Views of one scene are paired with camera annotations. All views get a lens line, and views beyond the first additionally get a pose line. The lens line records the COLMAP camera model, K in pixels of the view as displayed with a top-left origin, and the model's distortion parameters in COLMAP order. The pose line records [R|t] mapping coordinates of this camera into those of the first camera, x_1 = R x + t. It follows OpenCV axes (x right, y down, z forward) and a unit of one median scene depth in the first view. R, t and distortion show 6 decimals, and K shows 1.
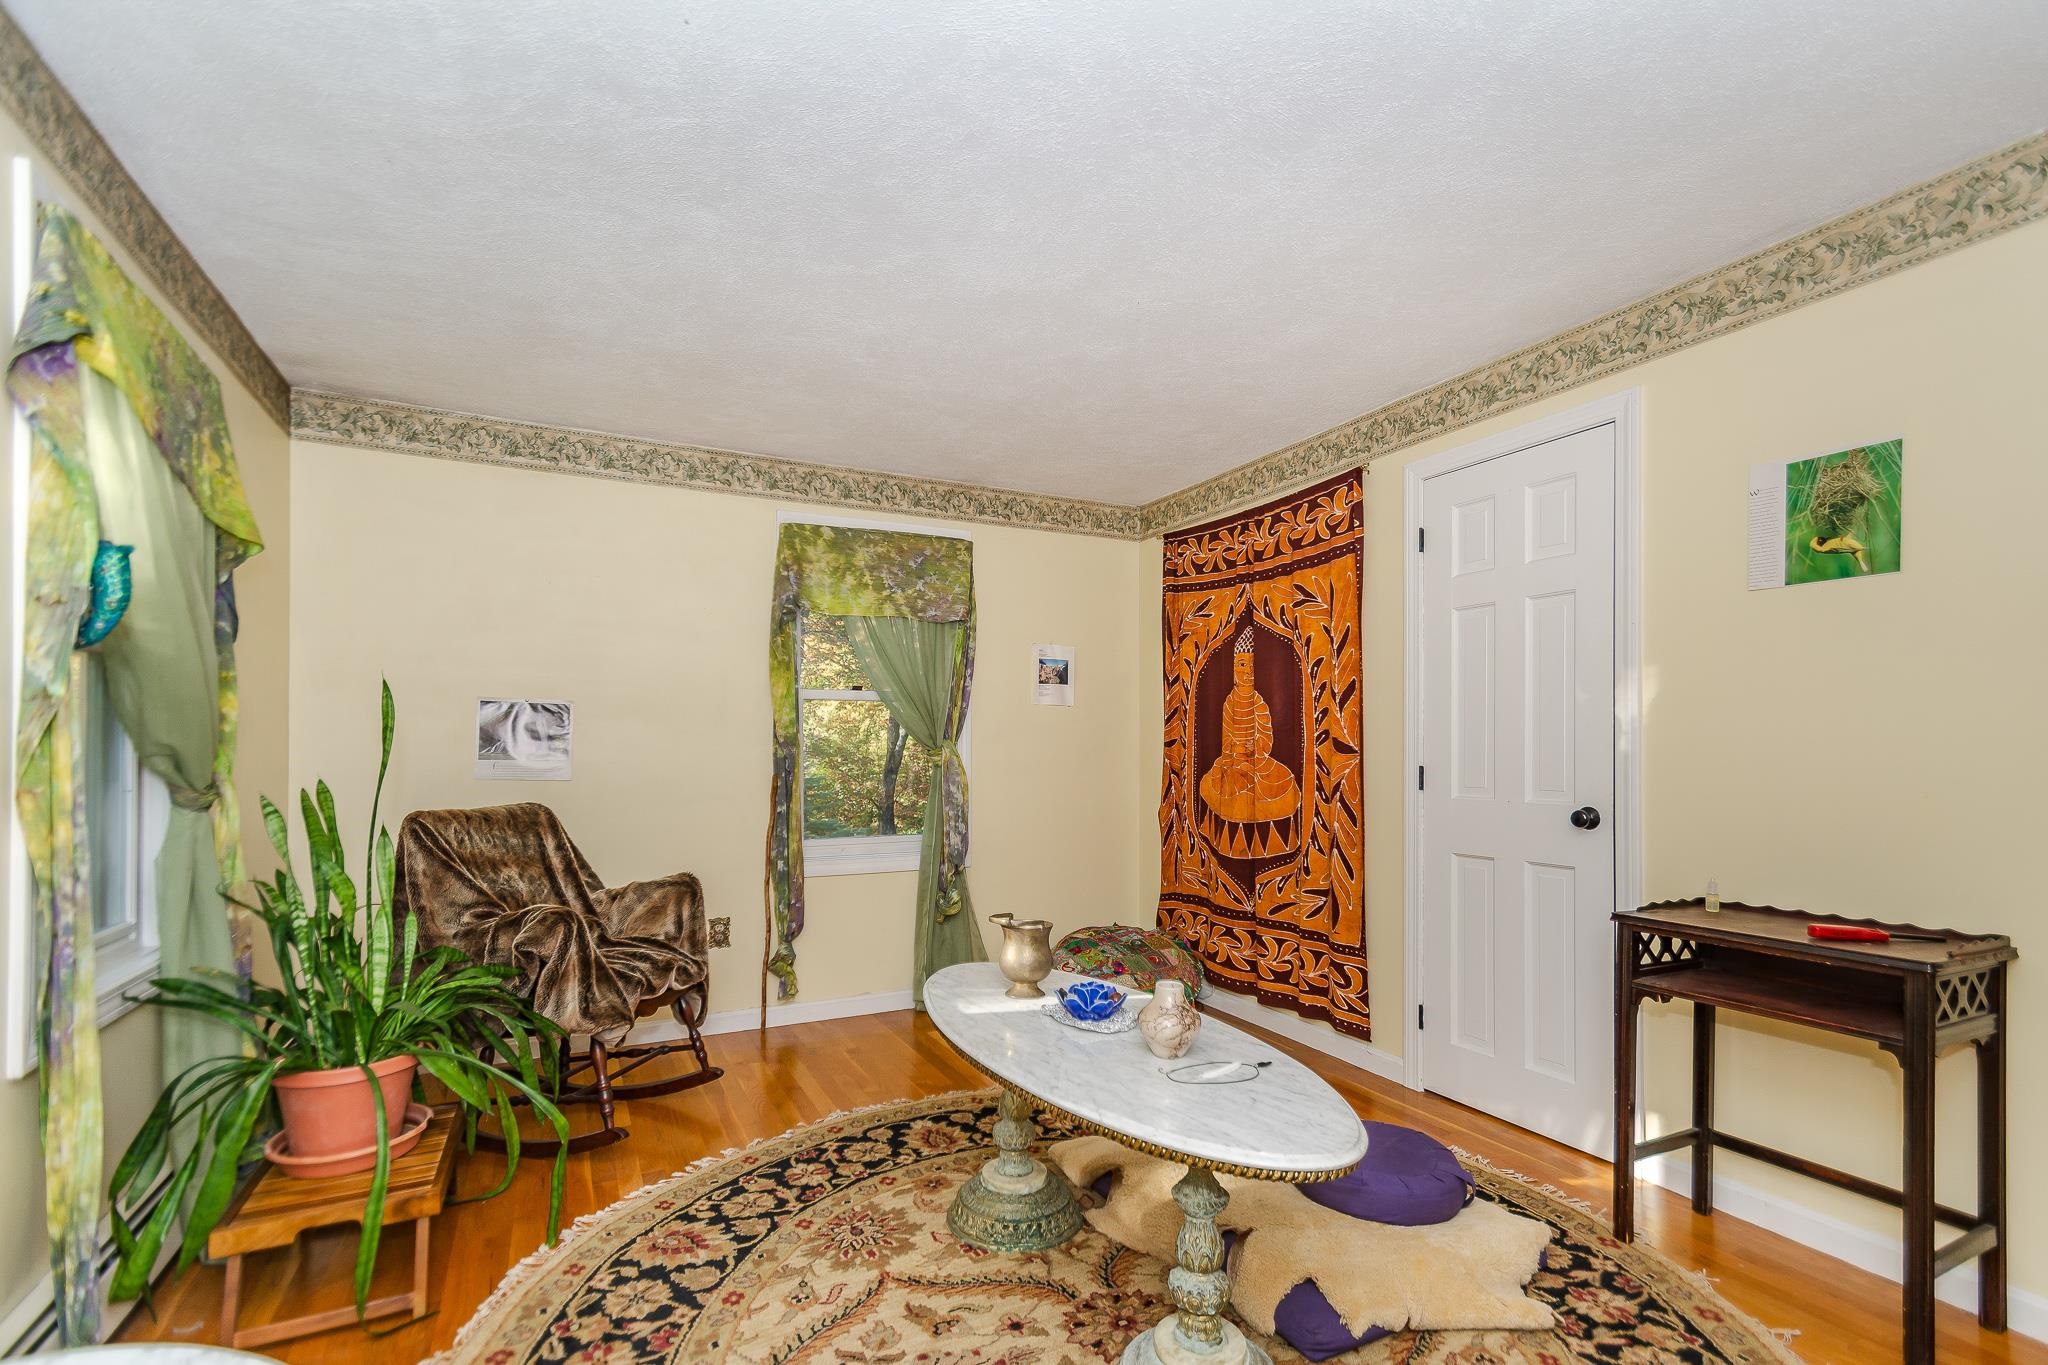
lens RADIAL K [[926.1, 0, 1036.1], [0, 926.1, 752.1], [0, 0, 1]] dist [0.006767, 0.001390]
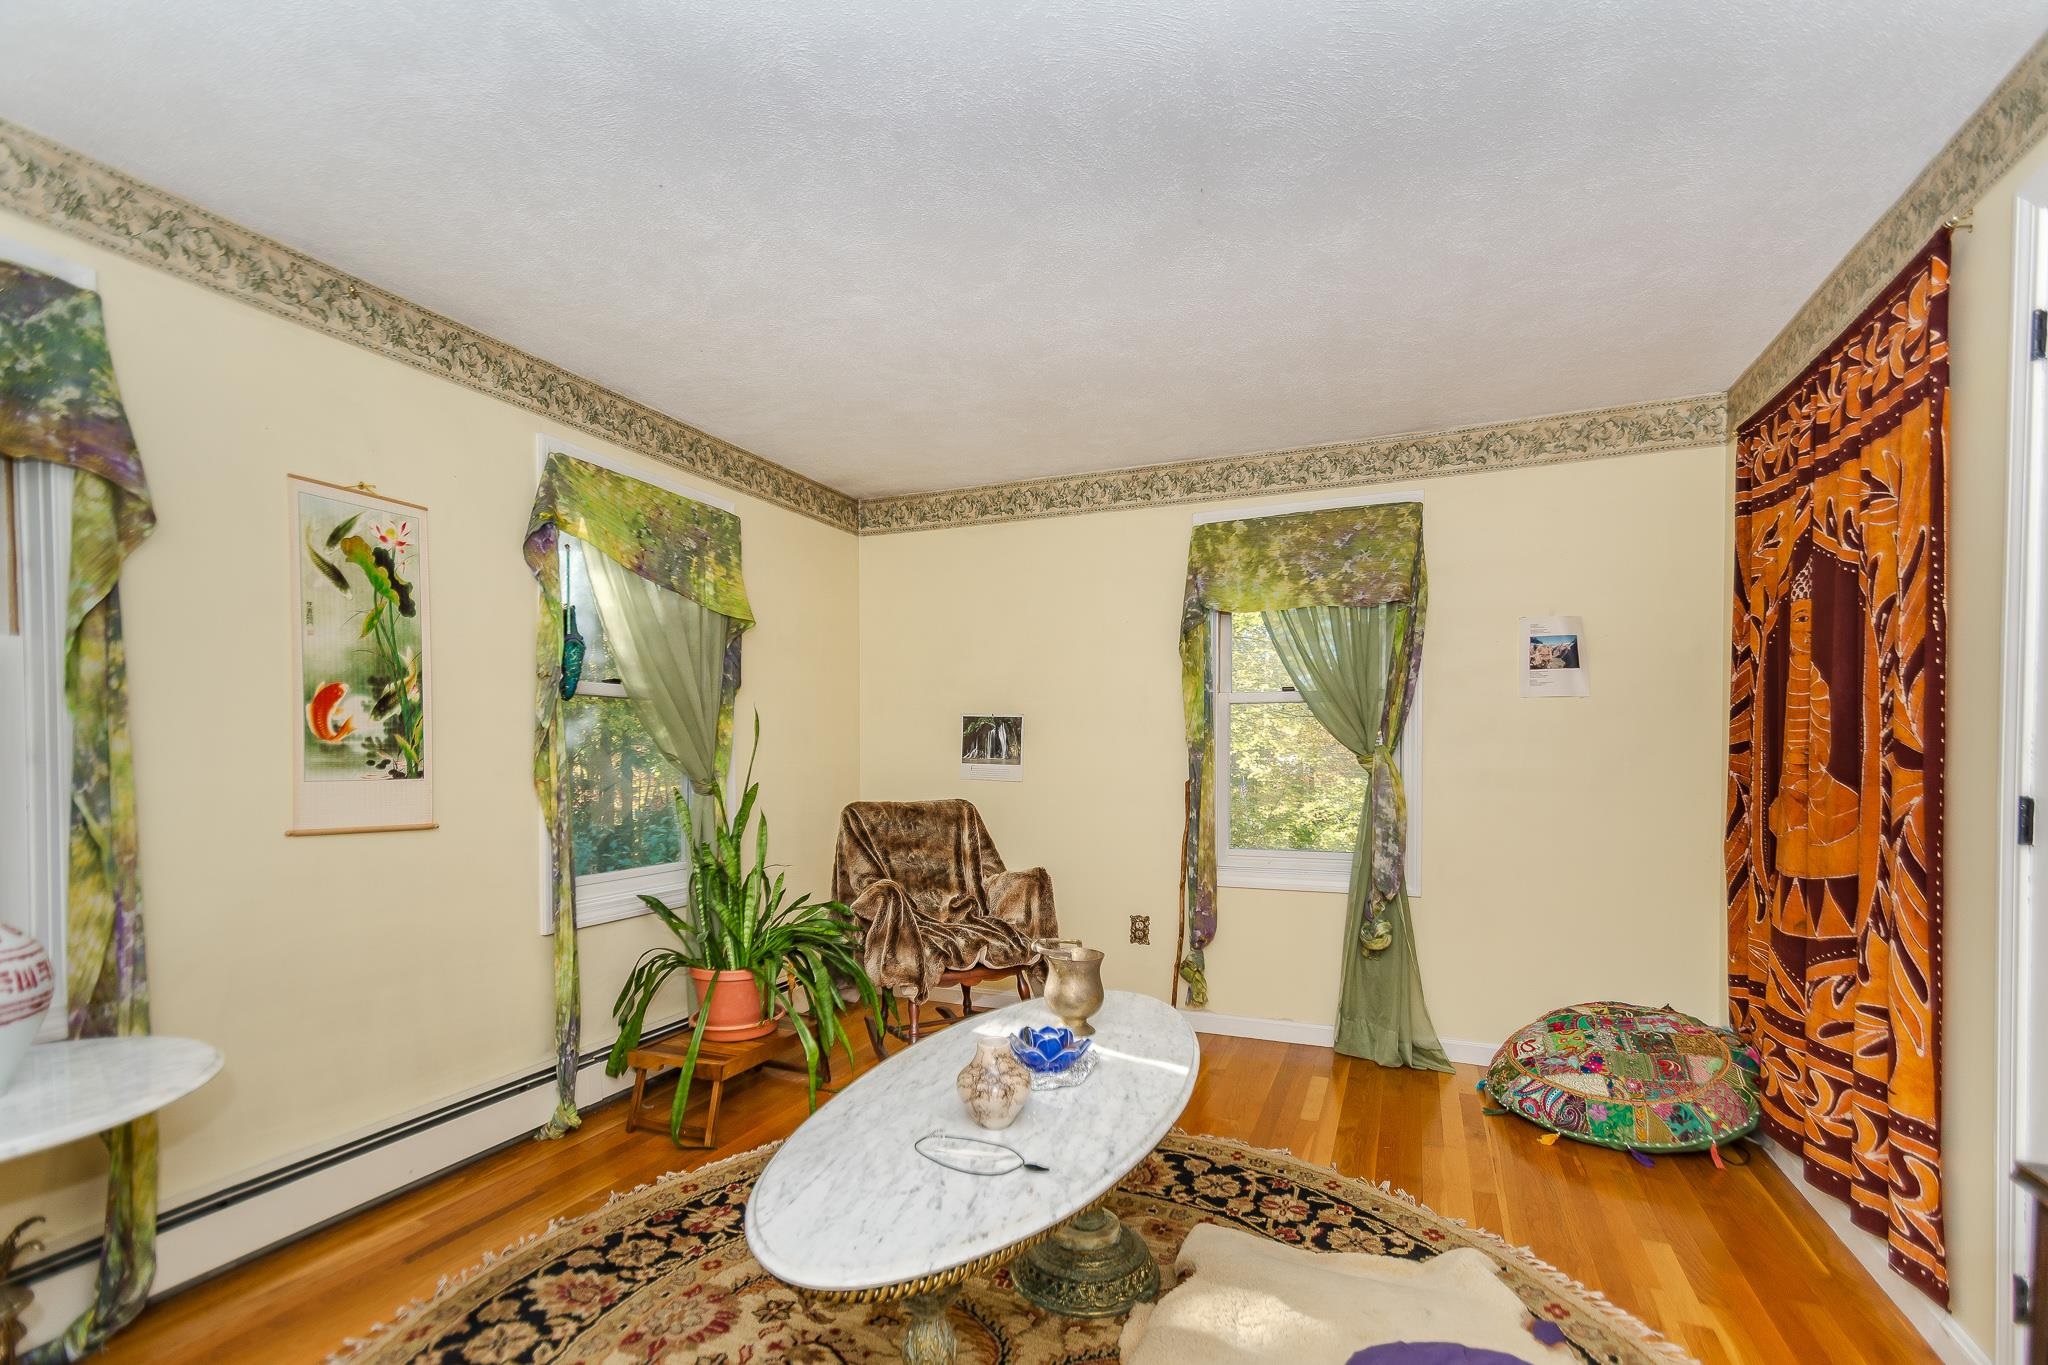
lens RADIAL K [[926.1, 0, 1036.7], [0, 926.1, 770.8], [0, 0, 1]] dist [0.006767, 0.001390]
pose [[0.650715, 0.017046, -0.759130, 0.376918], [-0.000338, 0.999754, 0.022160, -0.008566], [0.759322, -0.014163, 0.650561, 0.229447]]
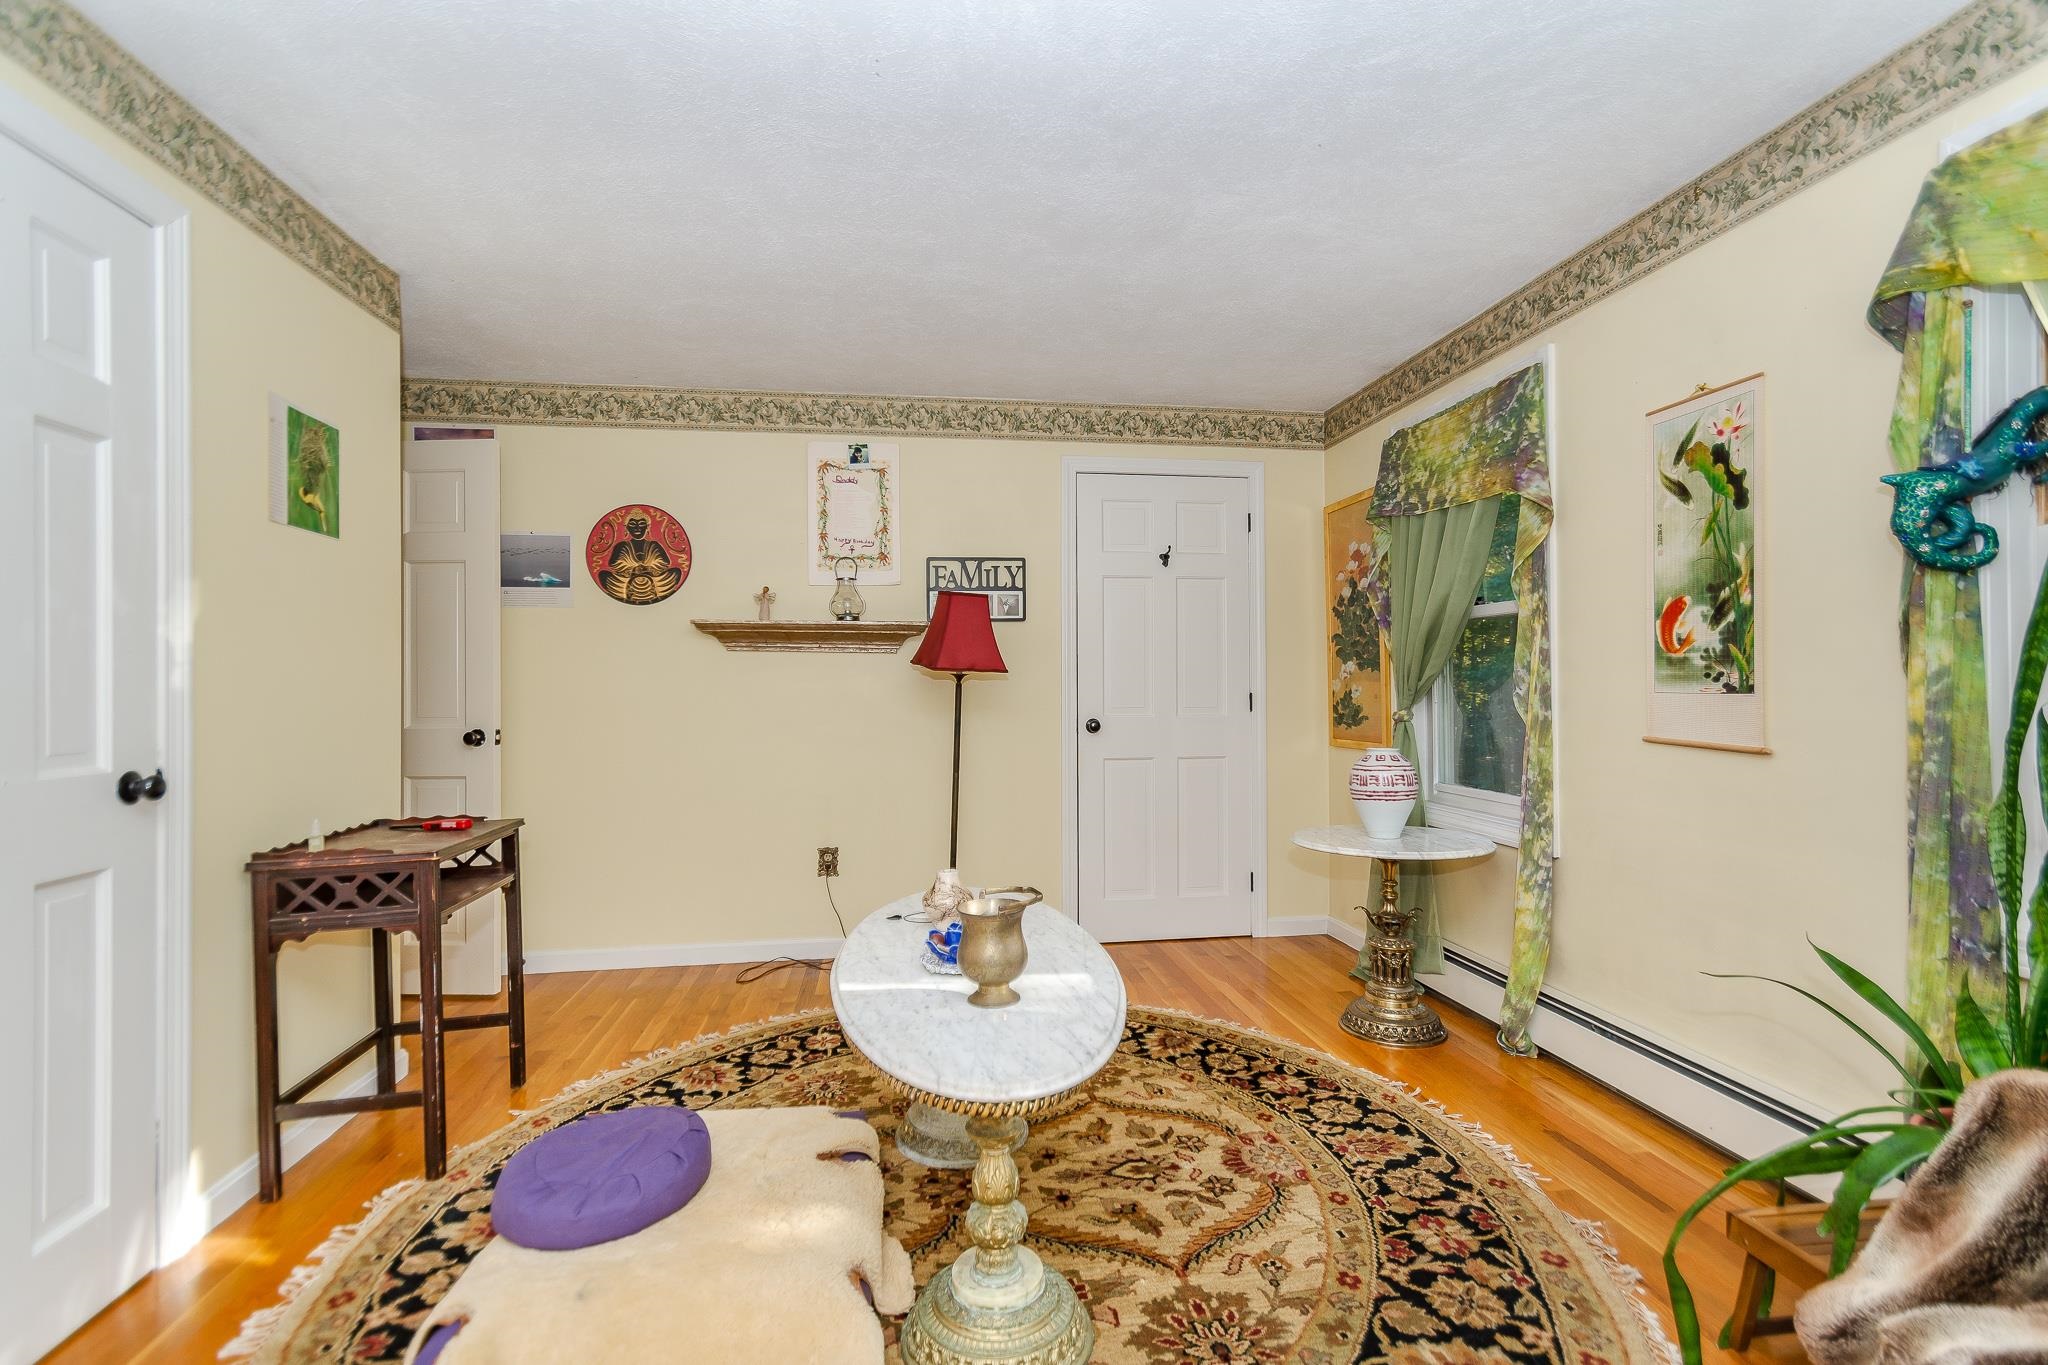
lens RADIAL K [[926.1, 0, 1007.3], [0, 926.1, 677.4], [0, 0, 1]] dist [0.006767, 0.001390]
pose [[-0.939832, 0.009774, 0.341496, -0.166329], [0.008328, 0.999949, -0.005702, 0.000908], [-0.341535, -0.002515, -0.939866, 0.998809]]
